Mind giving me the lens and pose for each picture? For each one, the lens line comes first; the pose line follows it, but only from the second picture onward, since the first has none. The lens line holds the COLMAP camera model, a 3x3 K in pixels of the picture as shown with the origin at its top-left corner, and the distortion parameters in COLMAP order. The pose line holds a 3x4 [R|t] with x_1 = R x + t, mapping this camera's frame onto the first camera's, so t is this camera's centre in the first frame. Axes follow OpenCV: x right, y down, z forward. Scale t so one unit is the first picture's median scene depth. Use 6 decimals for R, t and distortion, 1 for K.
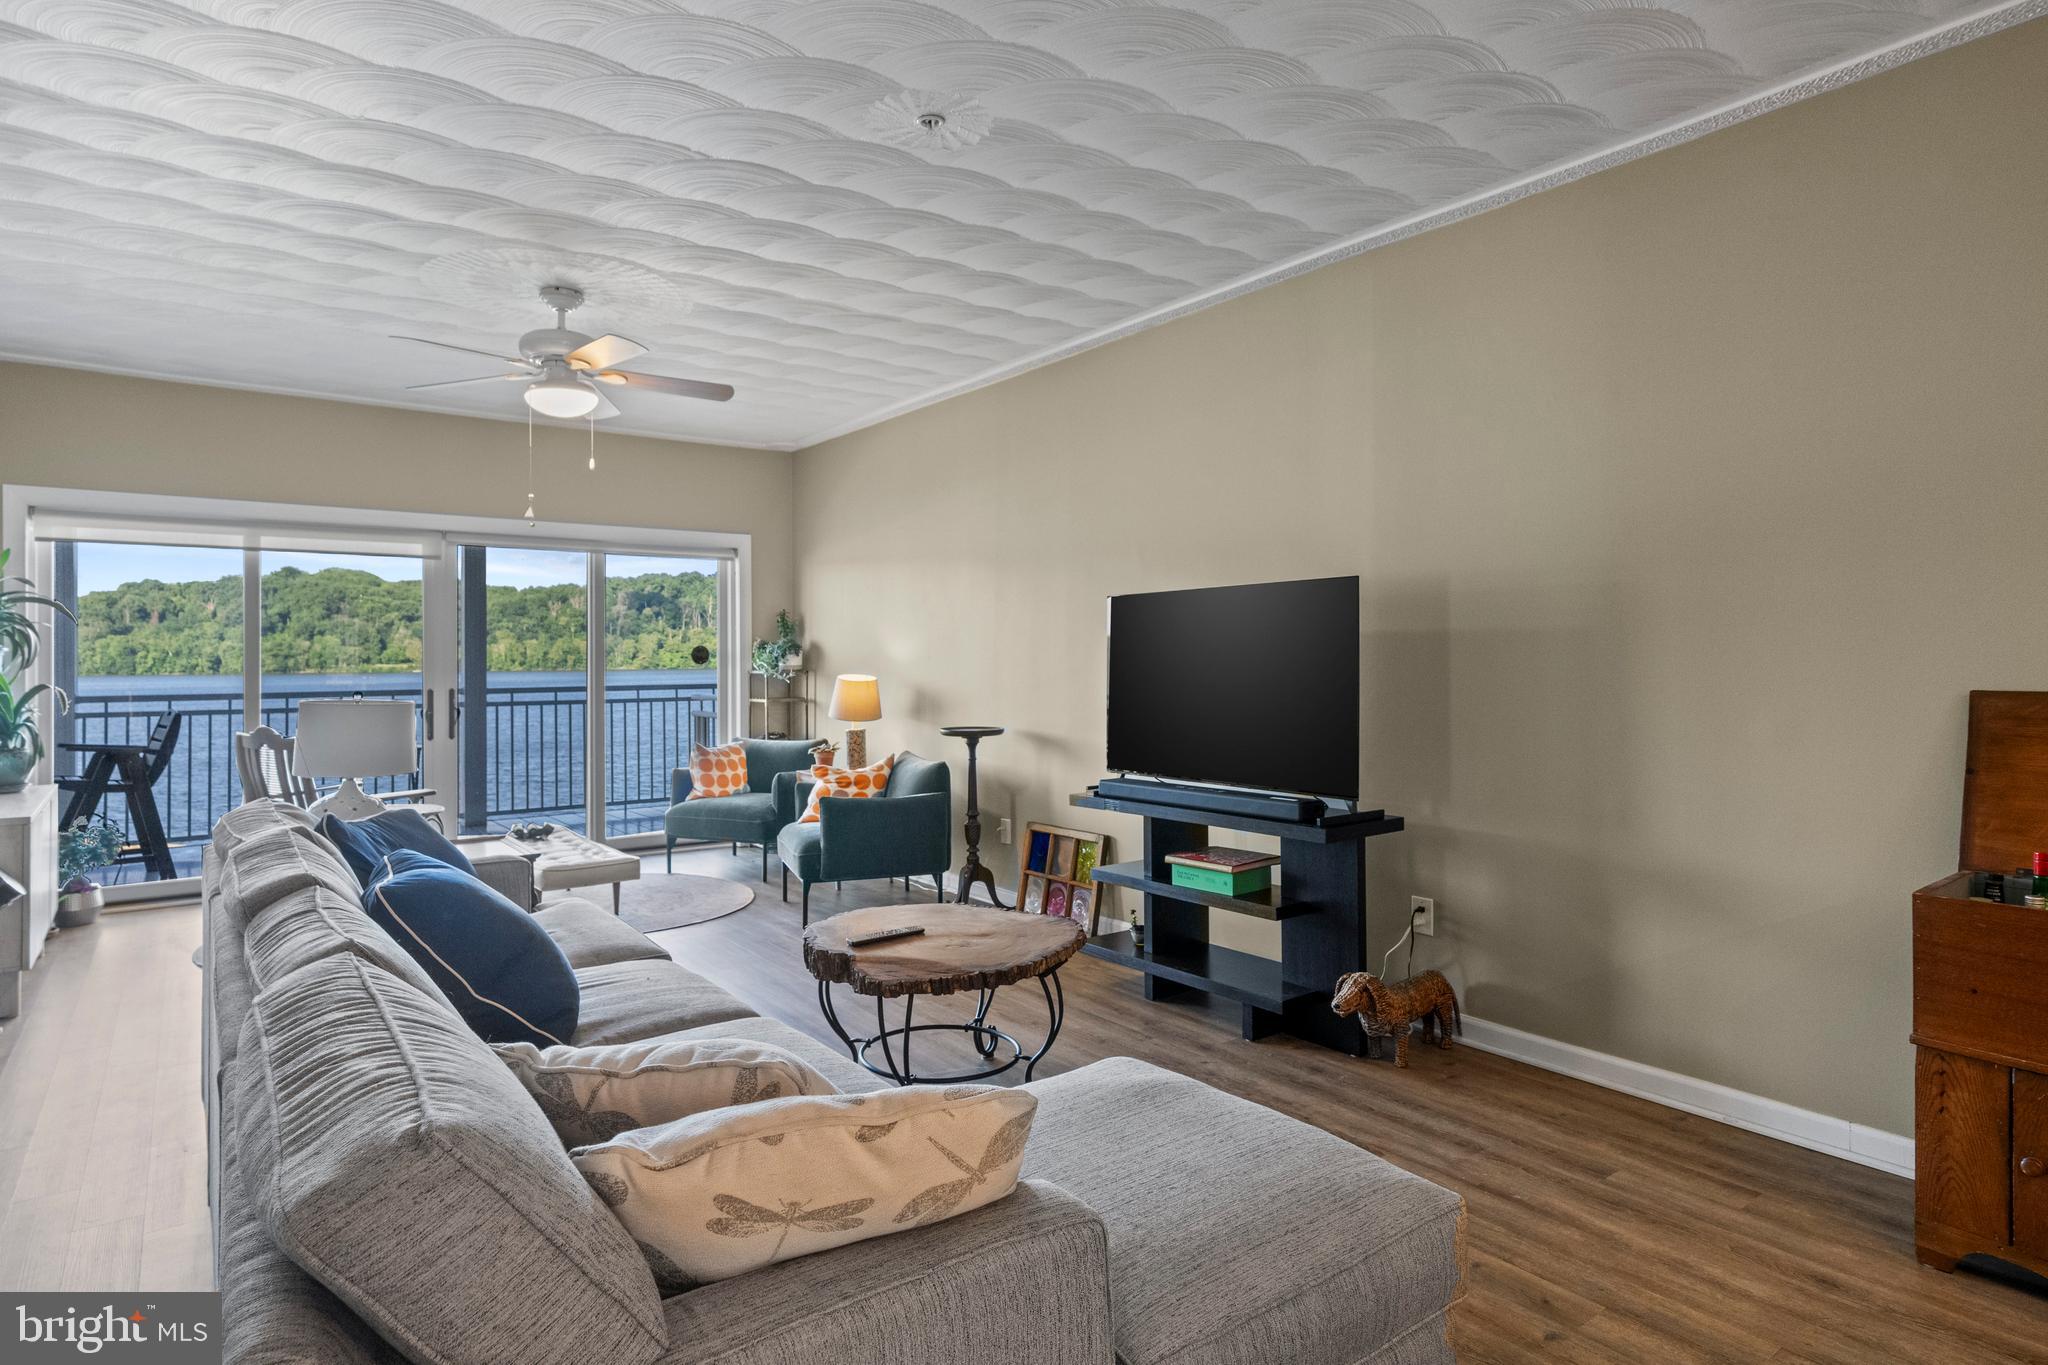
lens RADIAL K [[1111.6, 0, 1026.1], [0, 1111.6, 651.9], [0, 0, 1]] dist [-0.000589, 0.001038]
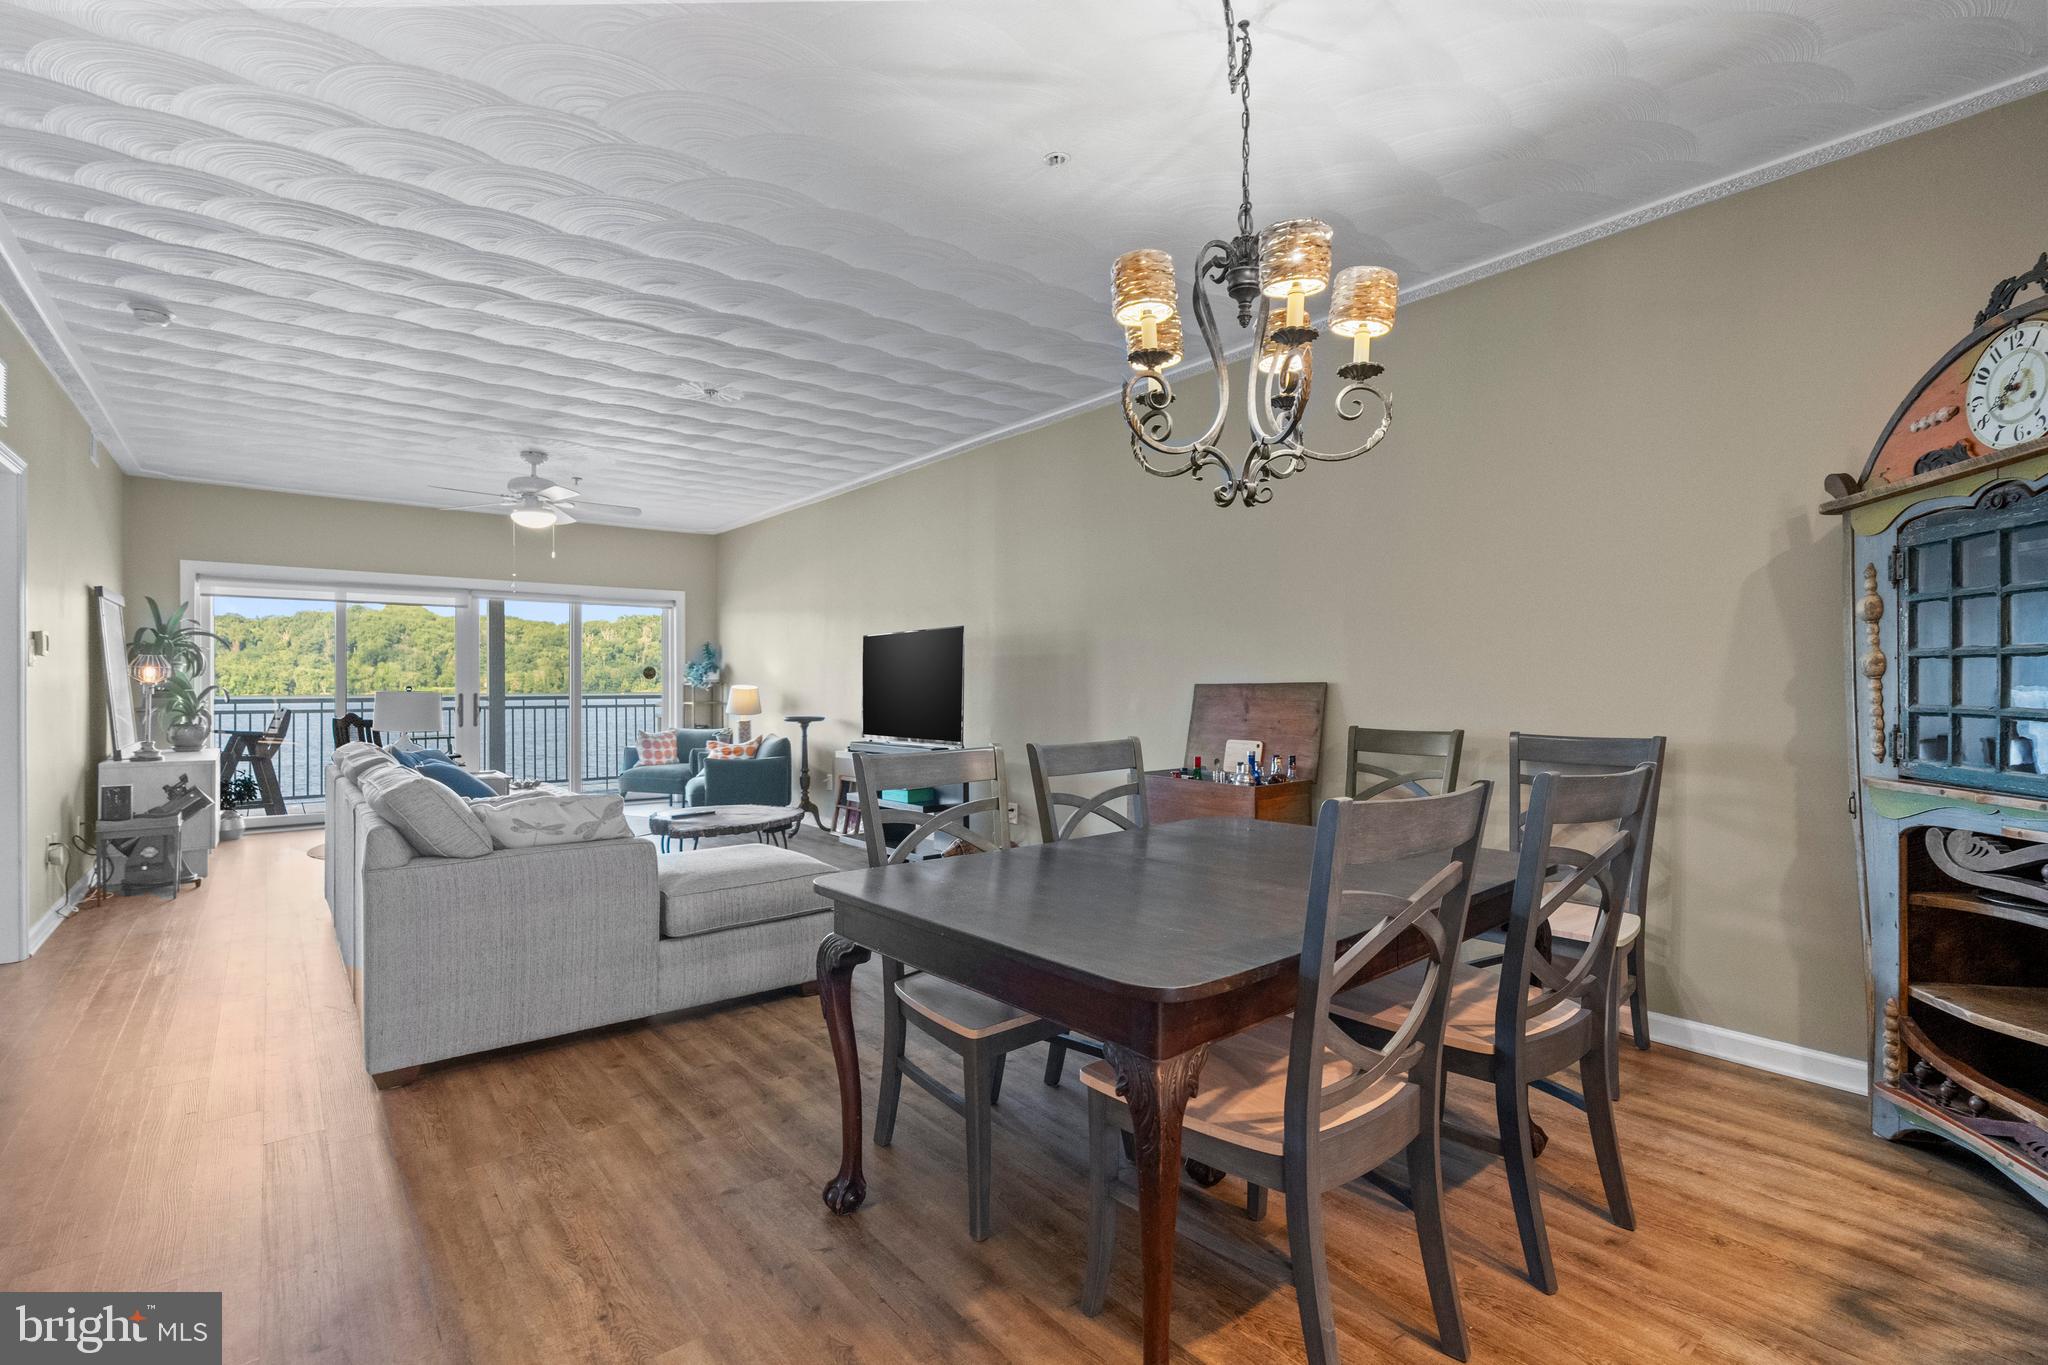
lens RADIAL K [[929.4, 0, 1031.5], [0, 929.4, 678.4], [0, 0, 1]] dist [-0.001879, -0.000316]
pose [[0.999034, 0.003086, 0.043834, 0.220473], [-0.003092, 0.999995, 0.000069, 0.012437], [-0.043833, -0.000205, 0.999039, -0.354346]]
